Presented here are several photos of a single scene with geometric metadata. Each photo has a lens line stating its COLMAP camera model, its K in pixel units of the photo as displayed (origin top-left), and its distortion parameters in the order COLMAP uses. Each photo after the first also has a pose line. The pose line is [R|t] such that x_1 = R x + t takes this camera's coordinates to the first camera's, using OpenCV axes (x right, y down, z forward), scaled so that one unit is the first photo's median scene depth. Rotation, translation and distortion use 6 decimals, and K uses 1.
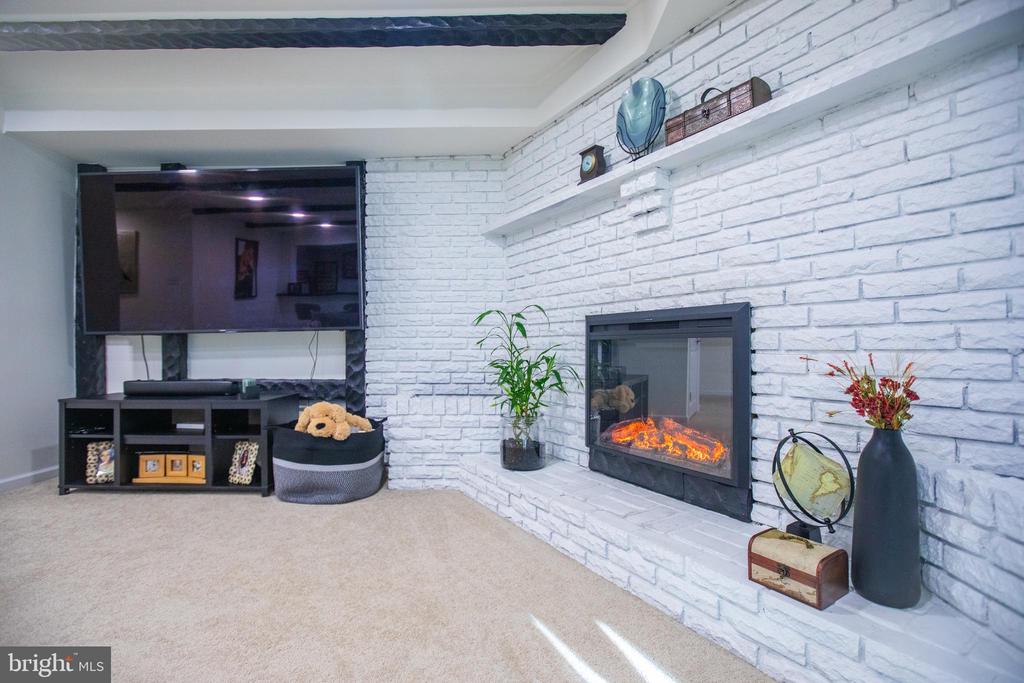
lens RADIAL K [[466.3, 0, 512.0], [0, 466.3, 341.5], [0, 0, 1]] dist [-0.056925, 0.022392]
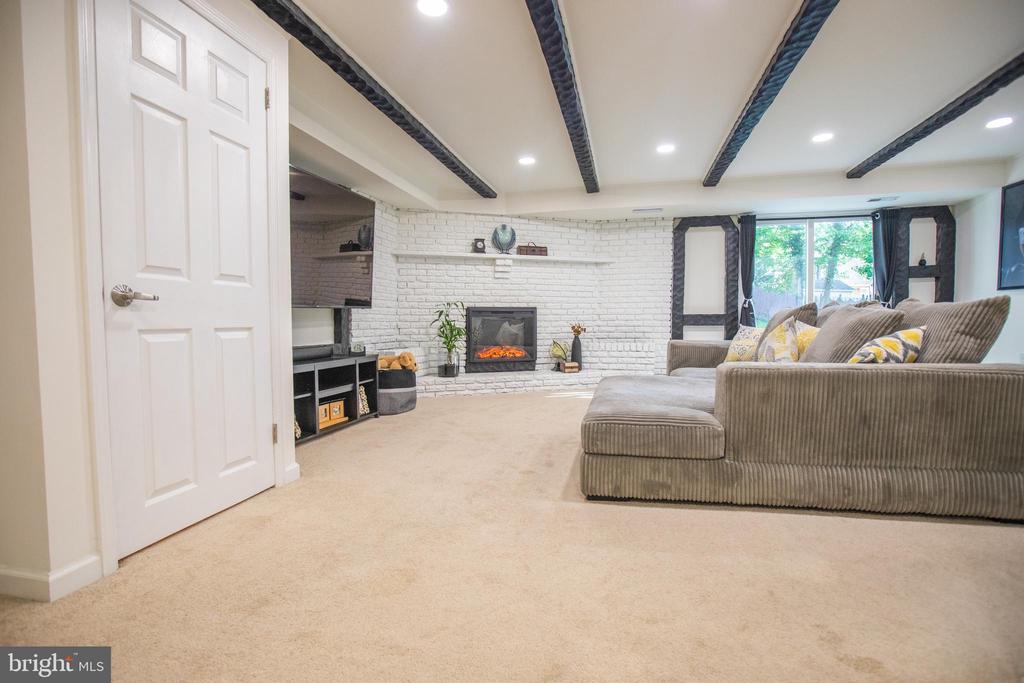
lens RADIAL K [[487.7, 0, 512.0], [0, 487.7, 341.5], [0, 0, 1]] dist [-0.062564, 0.027315]
pose [[0.234308, -0.033729, 0.971577, -2.525662], [-0.002900, 0.999369, 0.035393, 0.036450], [-0.972158, -0.011110, 0.234062, 0.247763]]
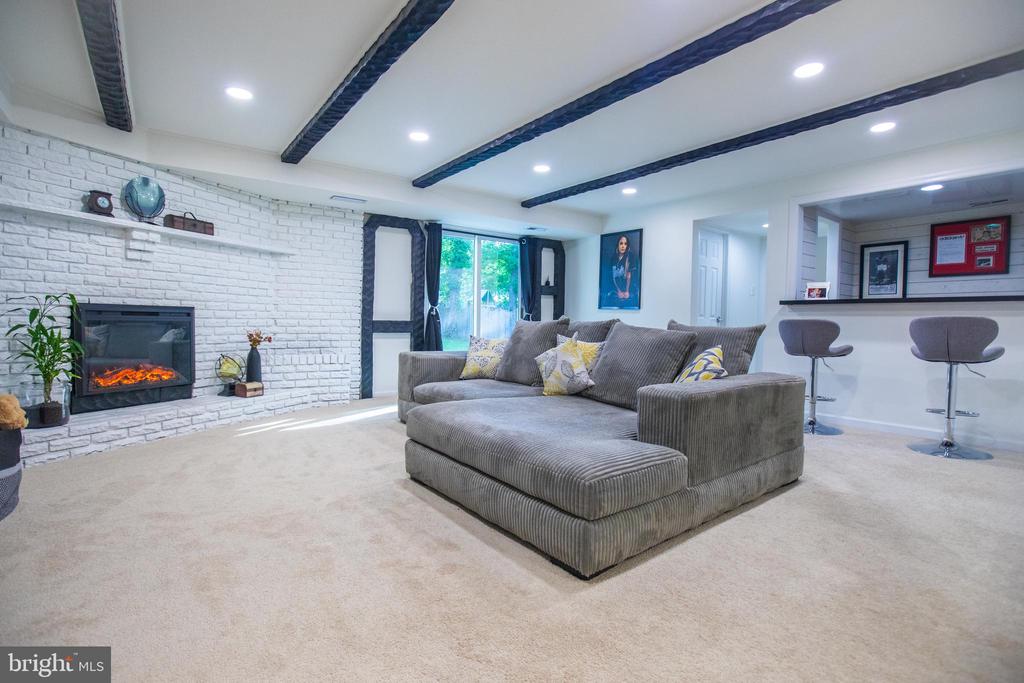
lens RADIAL K [[487.7, 0, 512.0], [0, 487.7, 341.5], [0, 0, 1]] dist [-0.062564, 0.027315]
pose [[-0.594772, -0.035046, 0.803130, -2.026315], [-0.017870, 0.999379, 0.030376, -0.006974], [-0.803696, 0.003715, -0.595029, 0.923545]]
